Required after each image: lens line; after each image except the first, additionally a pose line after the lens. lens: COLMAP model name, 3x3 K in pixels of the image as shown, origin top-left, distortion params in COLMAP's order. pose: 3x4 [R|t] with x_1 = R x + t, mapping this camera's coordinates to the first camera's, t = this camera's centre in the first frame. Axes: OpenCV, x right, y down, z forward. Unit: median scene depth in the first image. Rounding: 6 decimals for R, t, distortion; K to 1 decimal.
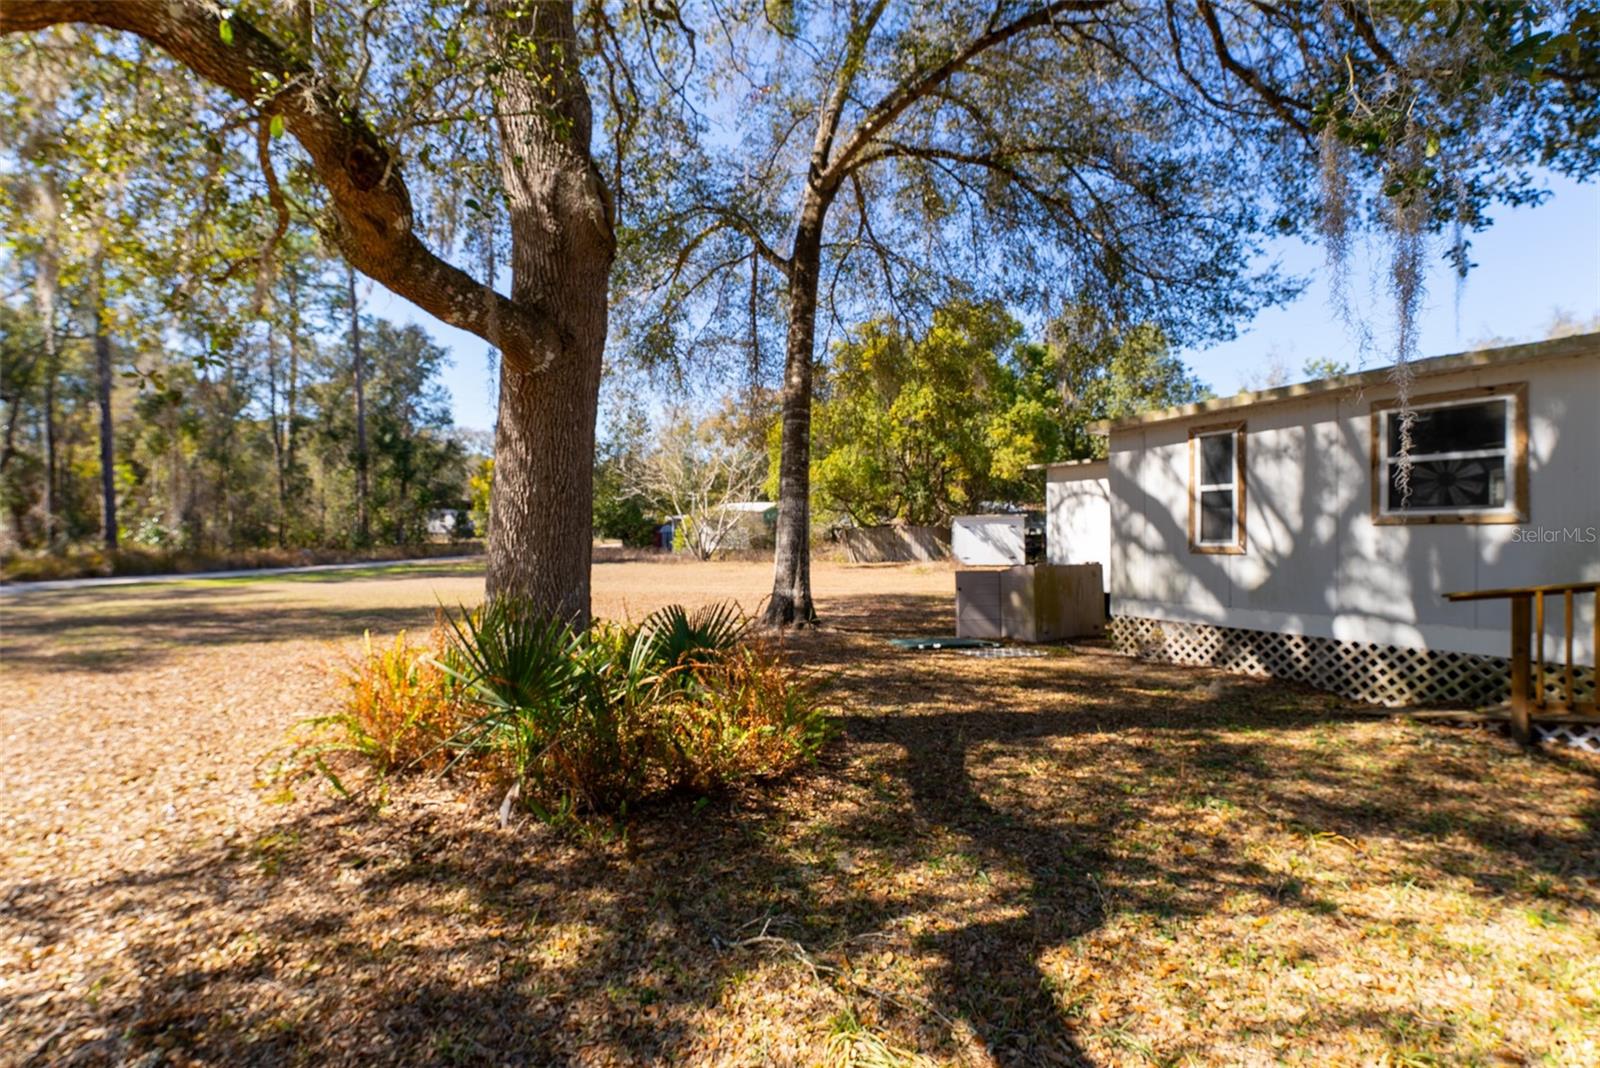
lens RADIAL K [[740.5, 0, 803.1], [0, 740.5, 540.2], [0, 0, 1]] dist [-0.000679, 0.000502]
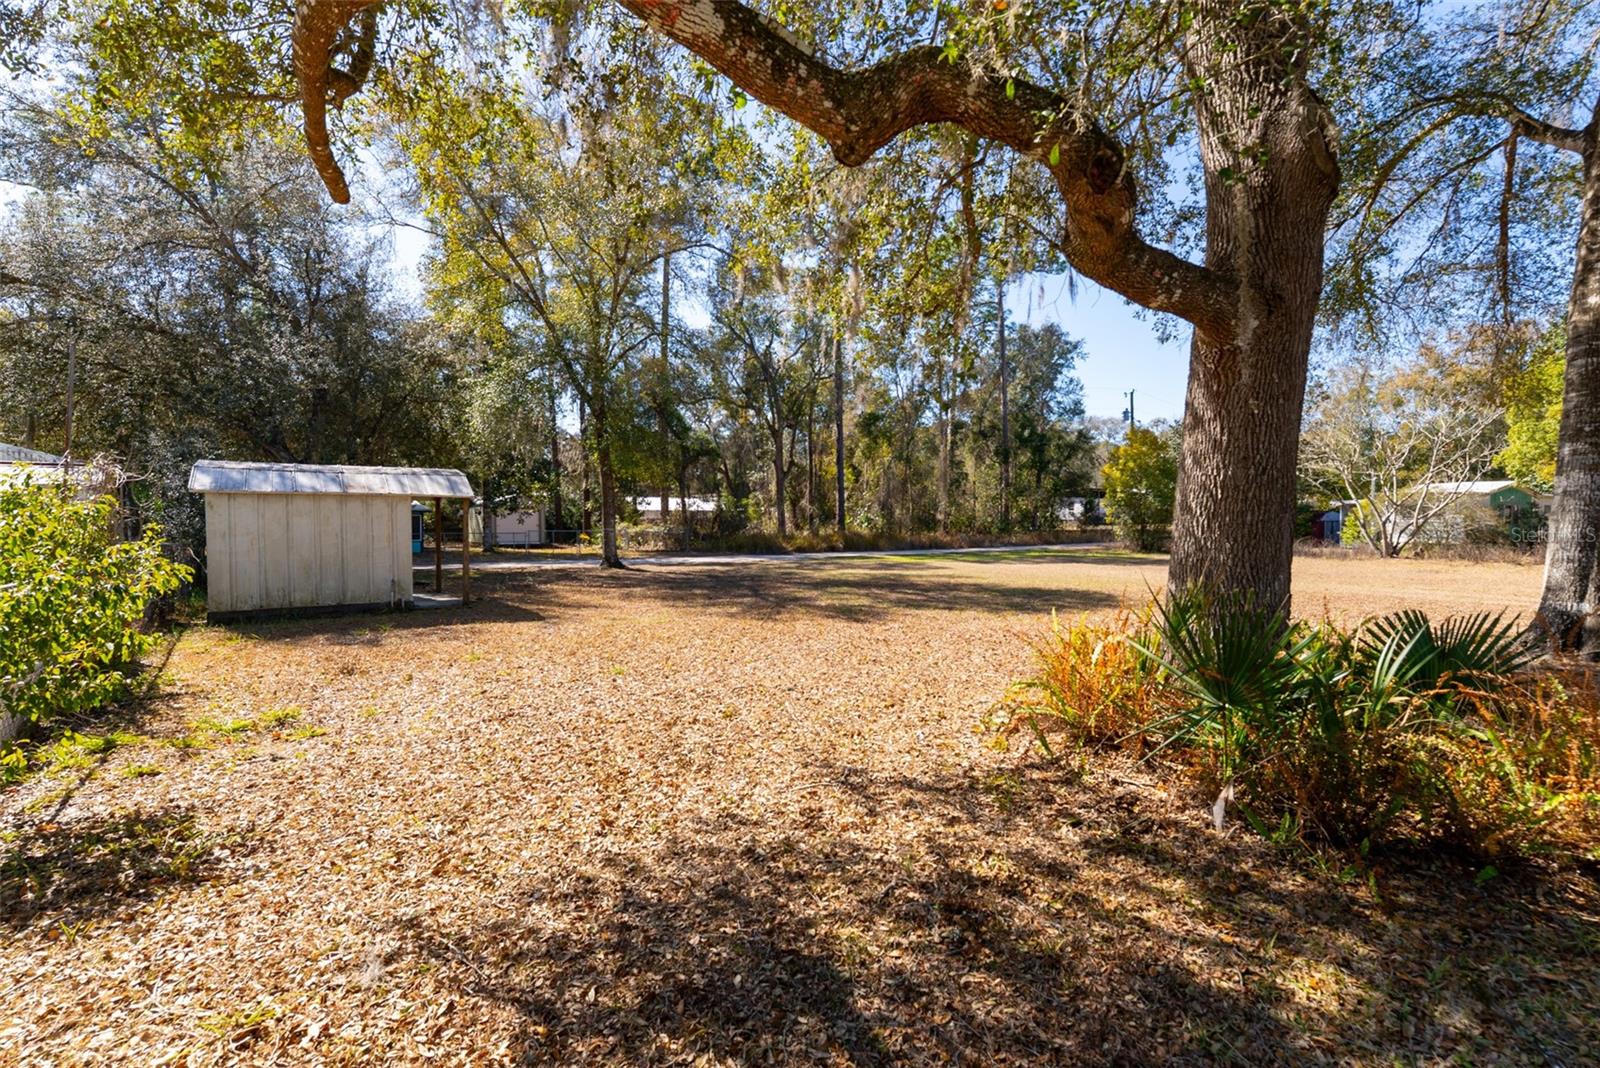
lens RADIAL K [[743.4, 0, 805.4], [0, 743.4, 538.9], [0, 0, 1]] dist [-0.000979, -0.000263]
pose [[0.702650, 0.022555, -0.711178, -0.056542], [-0.012062, 0.999731, 0.019790, 0.002222], [0.711434, -0.005327, 0.702733, -0.022652]]
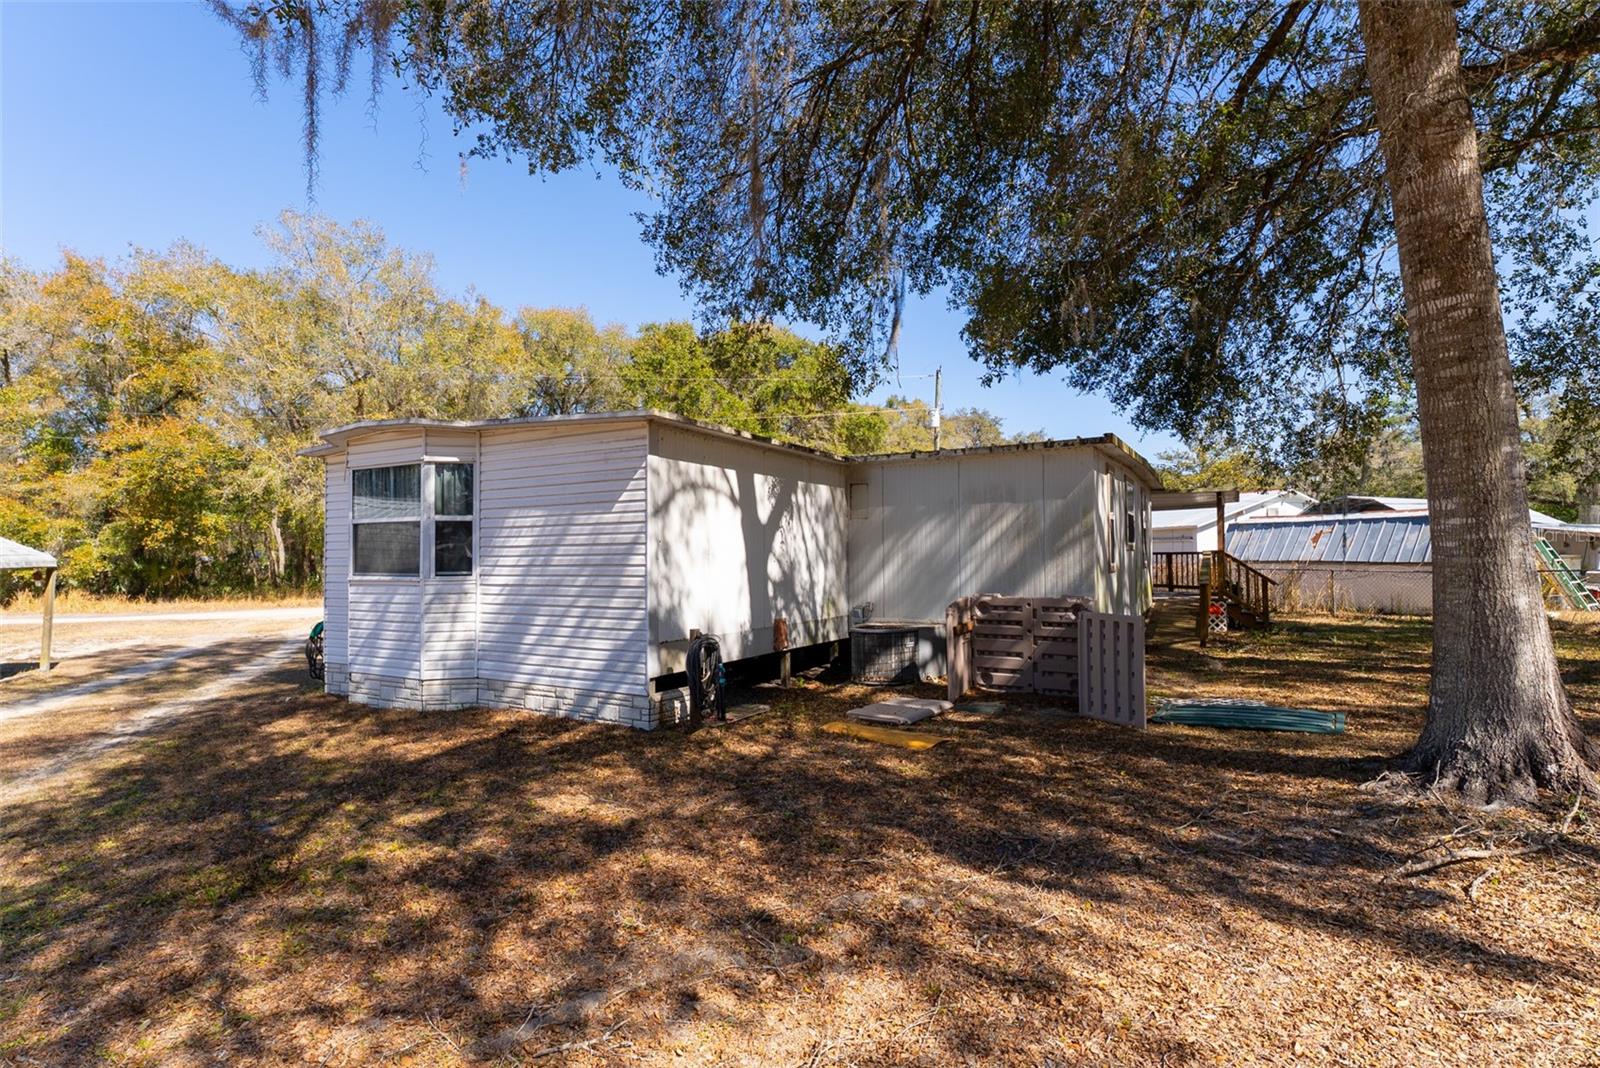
lens RADIAL K [[767.5, 0, 805.1], [0, 767.5, 540.3], [0, 0, 1]] dist [0.001486, 0.000377]
pose [[-0.528504, 0.032339, 0.848314, -0.259367], [0.023313, 0.999450, -0.023576, -0.016713], [-0.848610, 0.007317, -0.528968, 2.324757]]
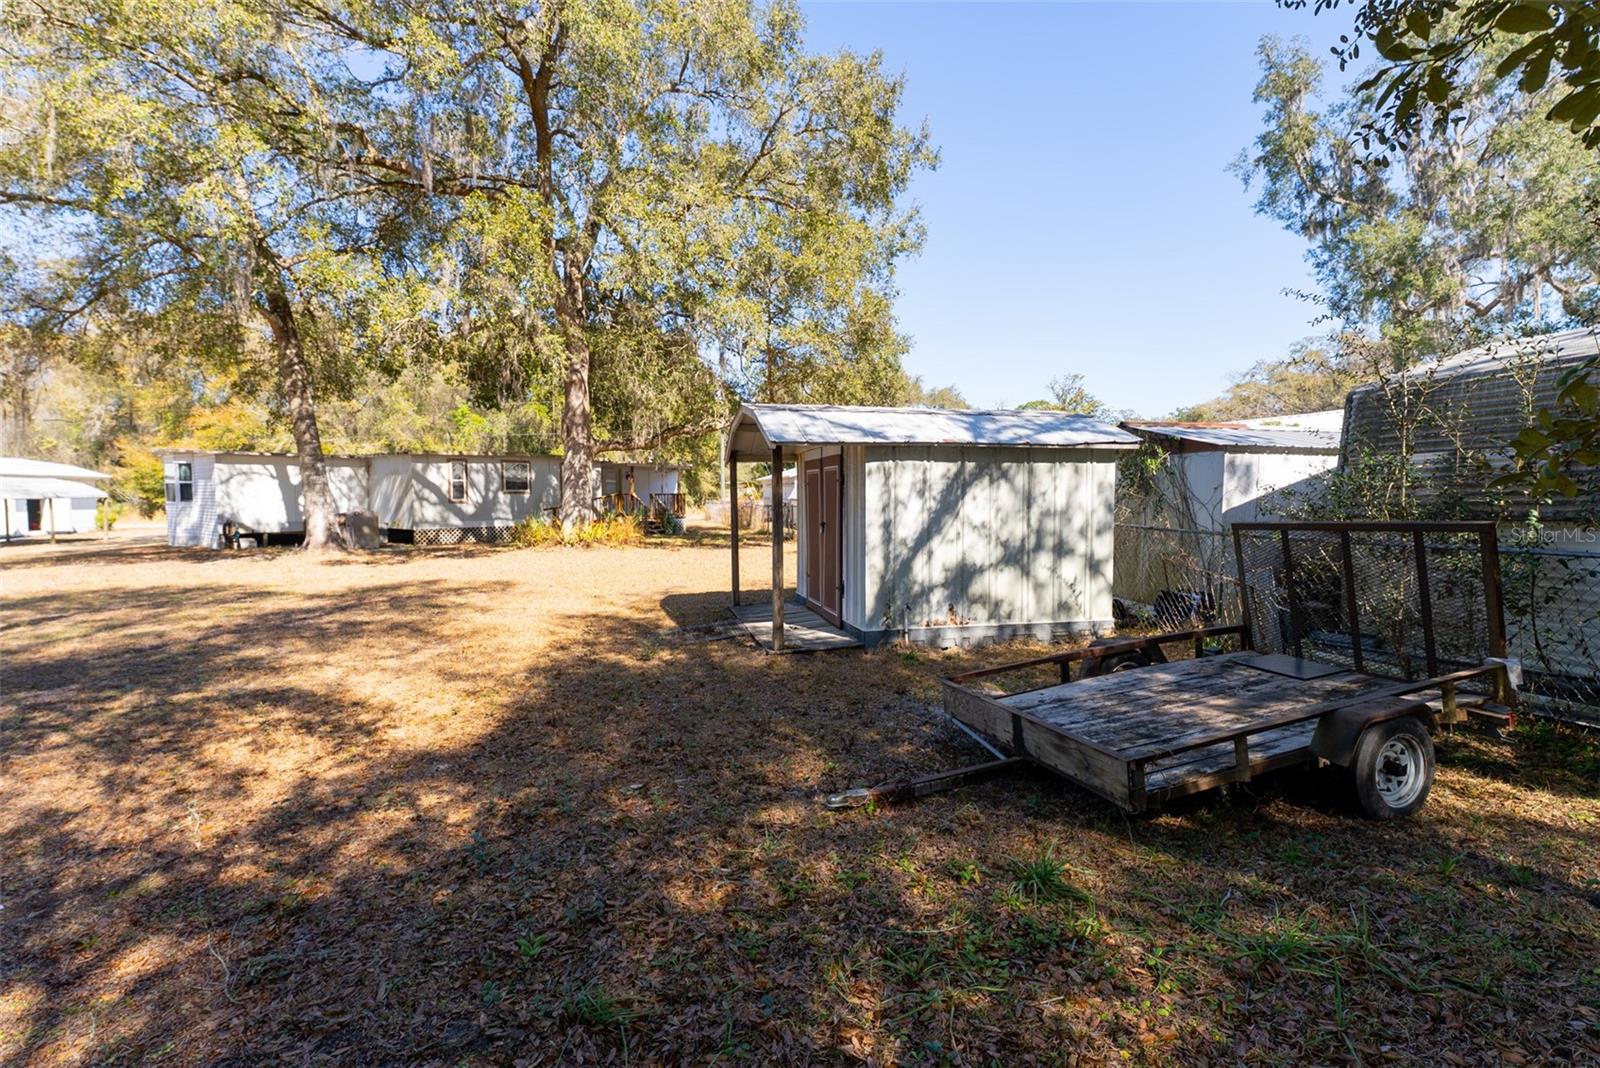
lens RADIAL K [[743.4, 0, 805.4], [0, 743.4, 538.9], [0, 0, 1]] dist [-0.000979, -0.000263]
pose [[-0.391210, -0.047764, 0.919061, -2.974825], [0.015842, 0.998155, 0.058619, 0.007731], [-0.920165, 0.037492, -0.389731, 0.993681]]
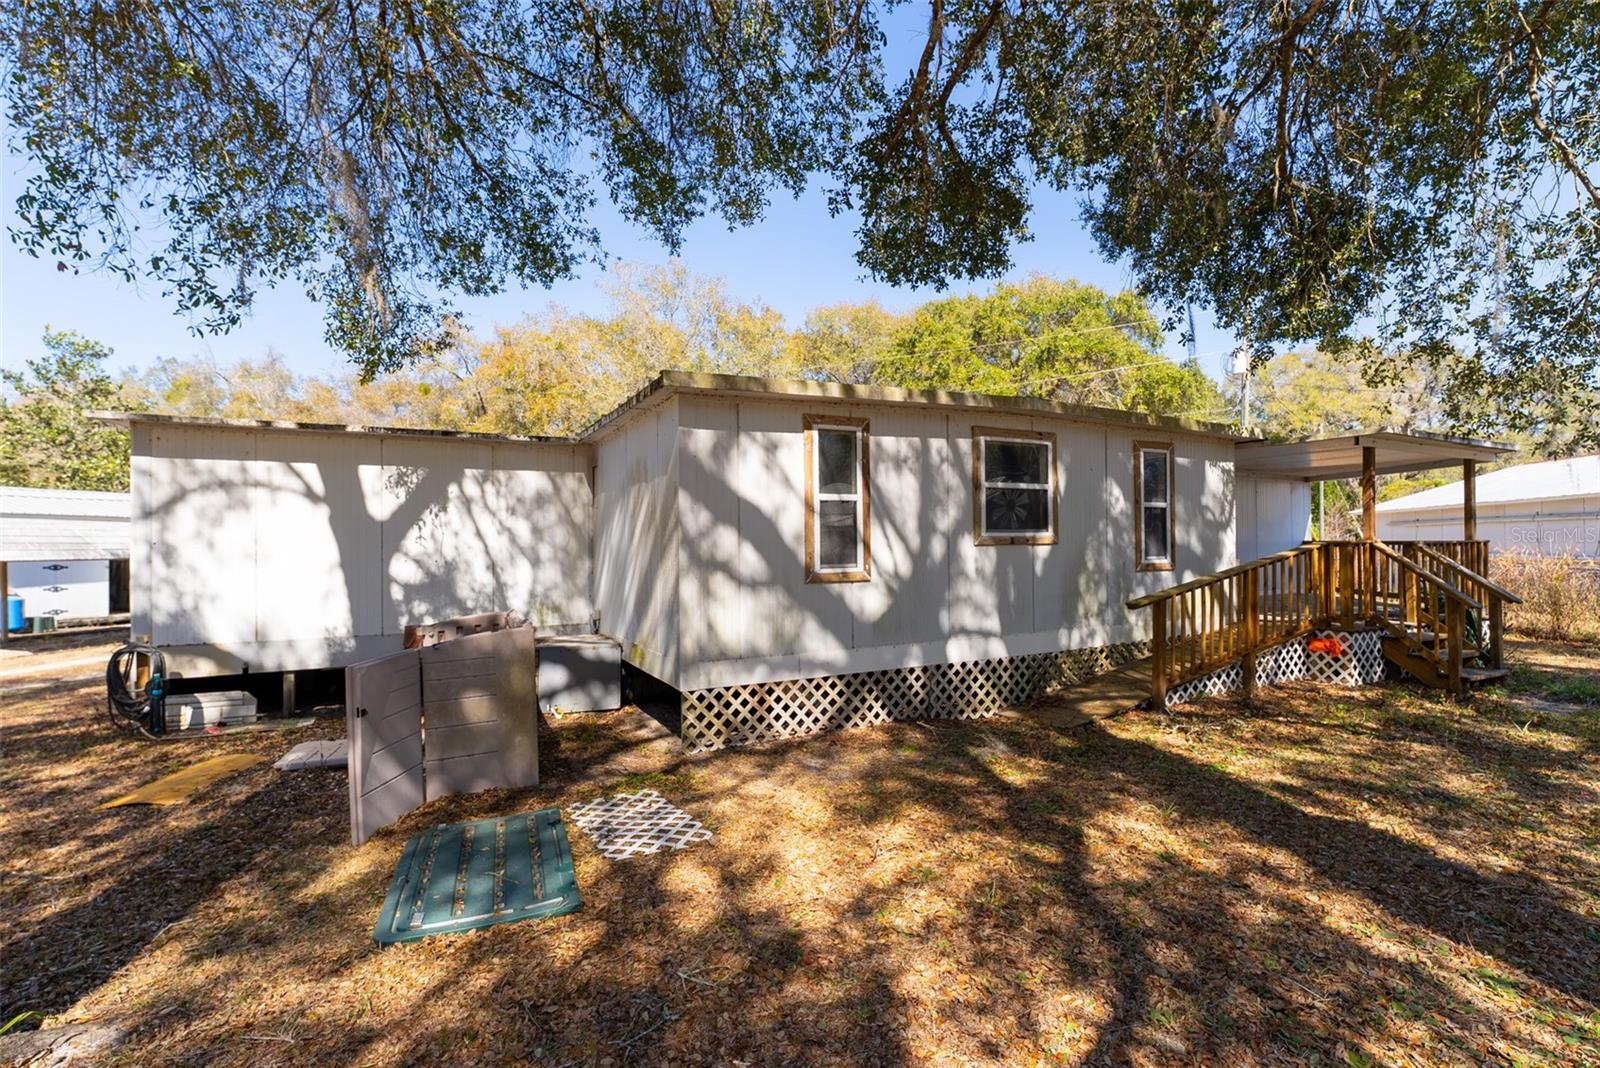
lens RADIAL K [[743.4, 0, 805.4], [0, 743.4, 538.9], [0, 0, 1]] dist [-0.000979, -0.000263]
pose [[0.015754, 0.013062, 0.999791, -0.247716], [0.021819, 0.999672, -0.013404, -0.018901], [-0.999638, 0.022026, 0.015464, 1.137913]]
